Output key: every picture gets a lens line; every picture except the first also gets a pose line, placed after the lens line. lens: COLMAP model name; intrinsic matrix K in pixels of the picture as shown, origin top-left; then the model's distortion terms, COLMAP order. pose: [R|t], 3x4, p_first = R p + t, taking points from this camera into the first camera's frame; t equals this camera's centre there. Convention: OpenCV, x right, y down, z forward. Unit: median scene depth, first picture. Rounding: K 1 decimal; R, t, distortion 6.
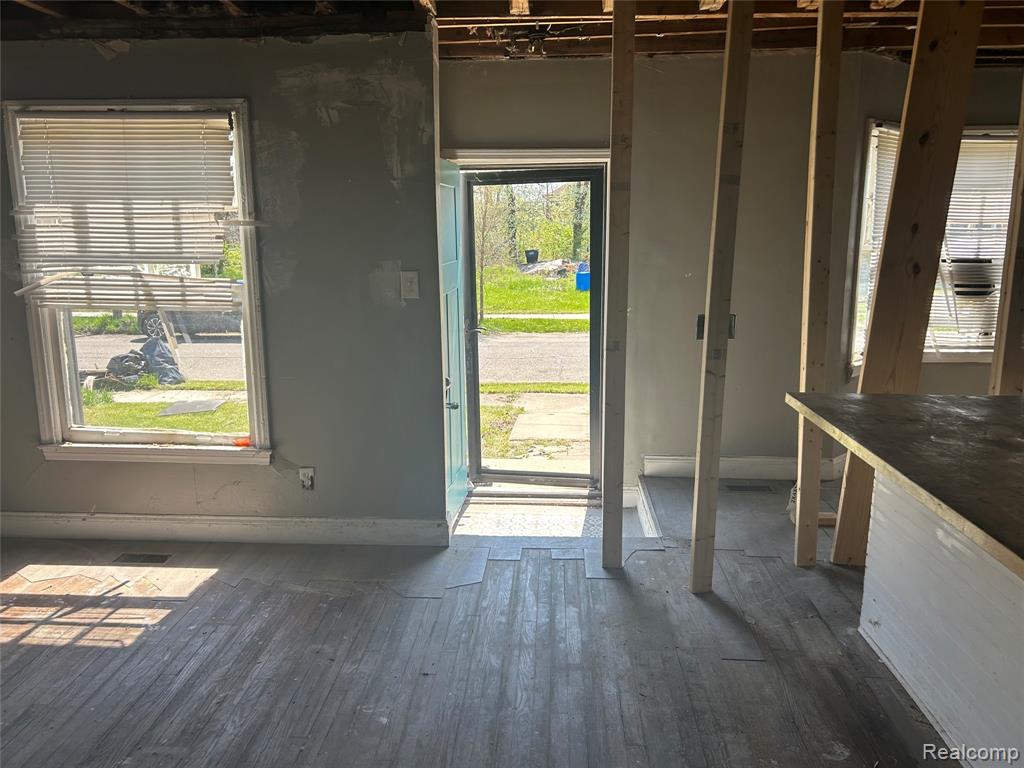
lens RADIAL K [[771.2, 0, 506.5], [0, 771.2, 376.7], [0, 0, 1]] dist [0.059999, -0.077014]
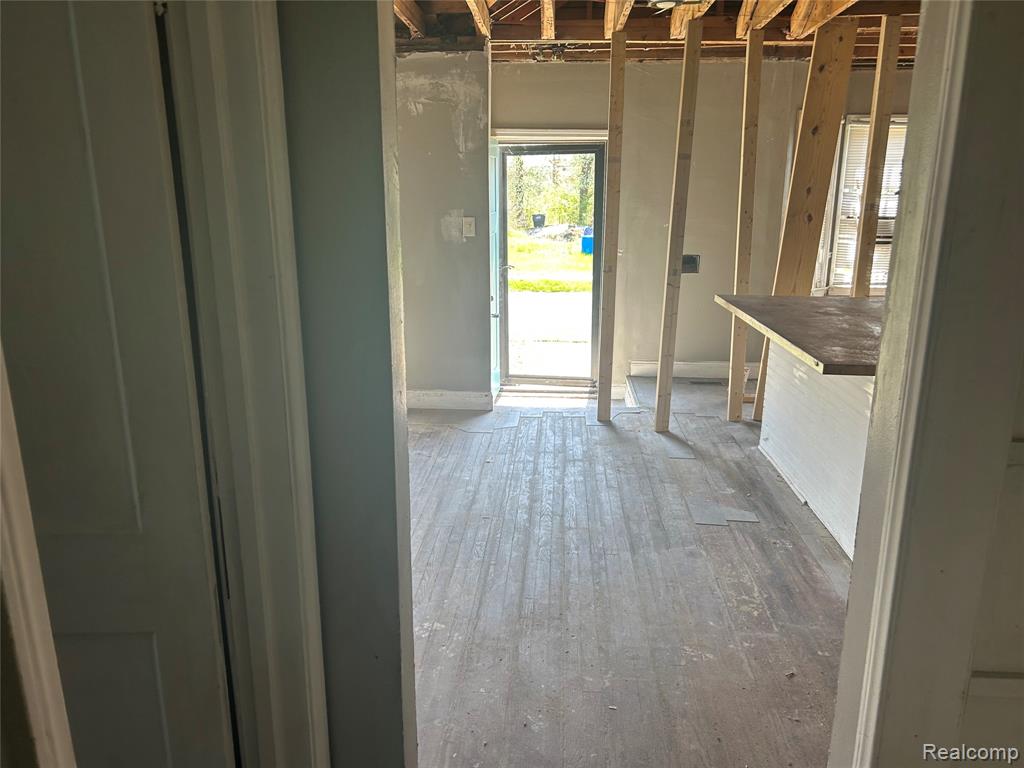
lens RADIAL K [[760.7, 0, 516.0], [0, 760.7, 384.3], [0, 0, 1]] dist [0.063605, -0.082634]
pose [[0.999917, 0.010725, 0.007134, -0.045944], [-0.011107, 0.998373, 0.055922, 0.101286], [-0.006523, -0.055996, 0.998410, -0.474022]]
